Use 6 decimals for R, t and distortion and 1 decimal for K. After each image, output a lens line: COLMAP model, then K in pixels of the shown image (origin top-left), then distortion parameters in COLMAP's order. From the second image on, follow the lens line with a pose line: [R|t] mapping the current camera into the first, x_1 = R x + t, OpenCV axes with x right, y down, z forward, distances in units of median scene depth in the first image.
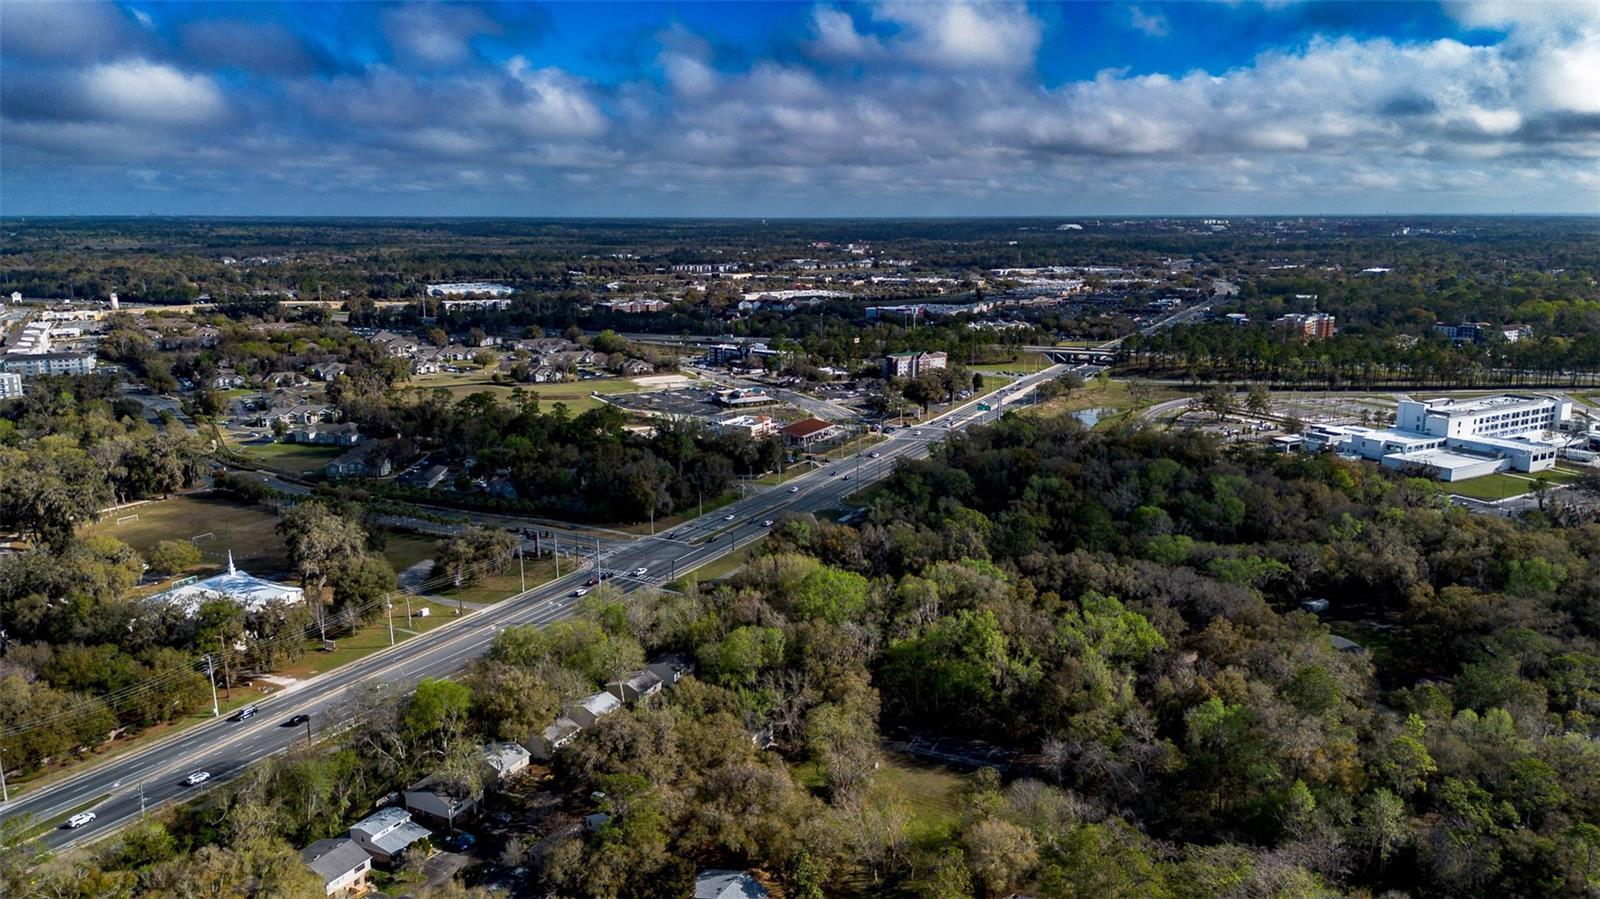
lens RADIAL K [[1143.5, 0, 800.0], [0, 1143.5, 449.5], [0, 0, 1]] dist [0.091654, 0.000053]
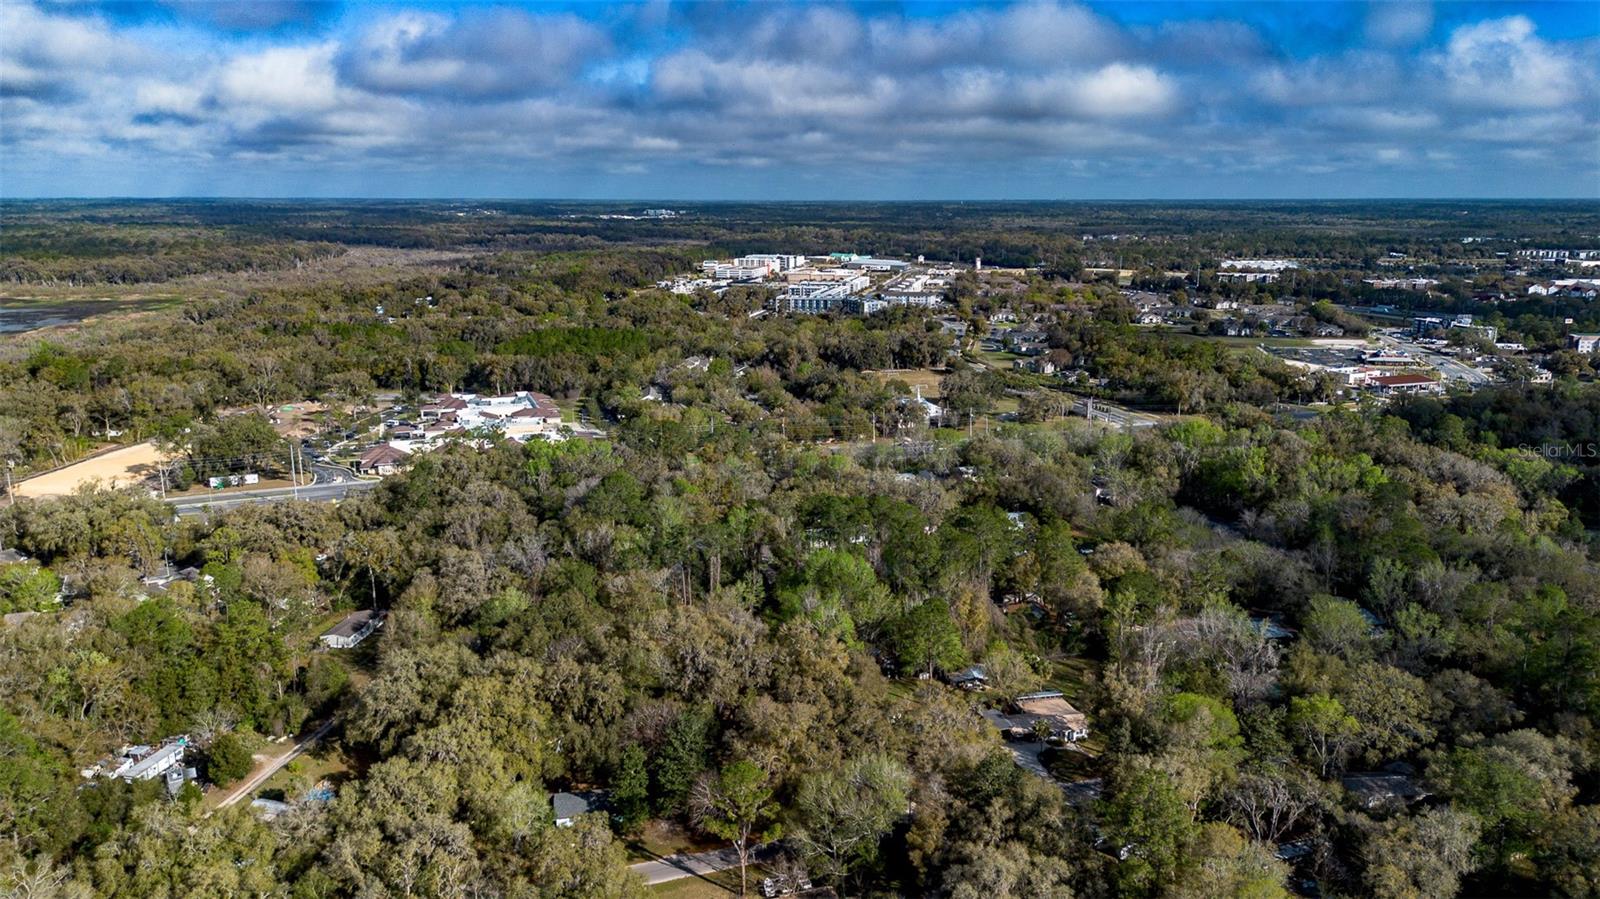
lens RADIAL K [[1195.6, 0, 800.0], [0, 1195.6, 449.5], [0, 0, 1]] dist [0.001106, -0.001229]
pose [[0.743146, 0.136453, -0.655068, 0.225533], [-0.132078, 0.989639, 0.056308, 0.039780], [0.655964, 0.044675, 0.753469, -0.187536]]
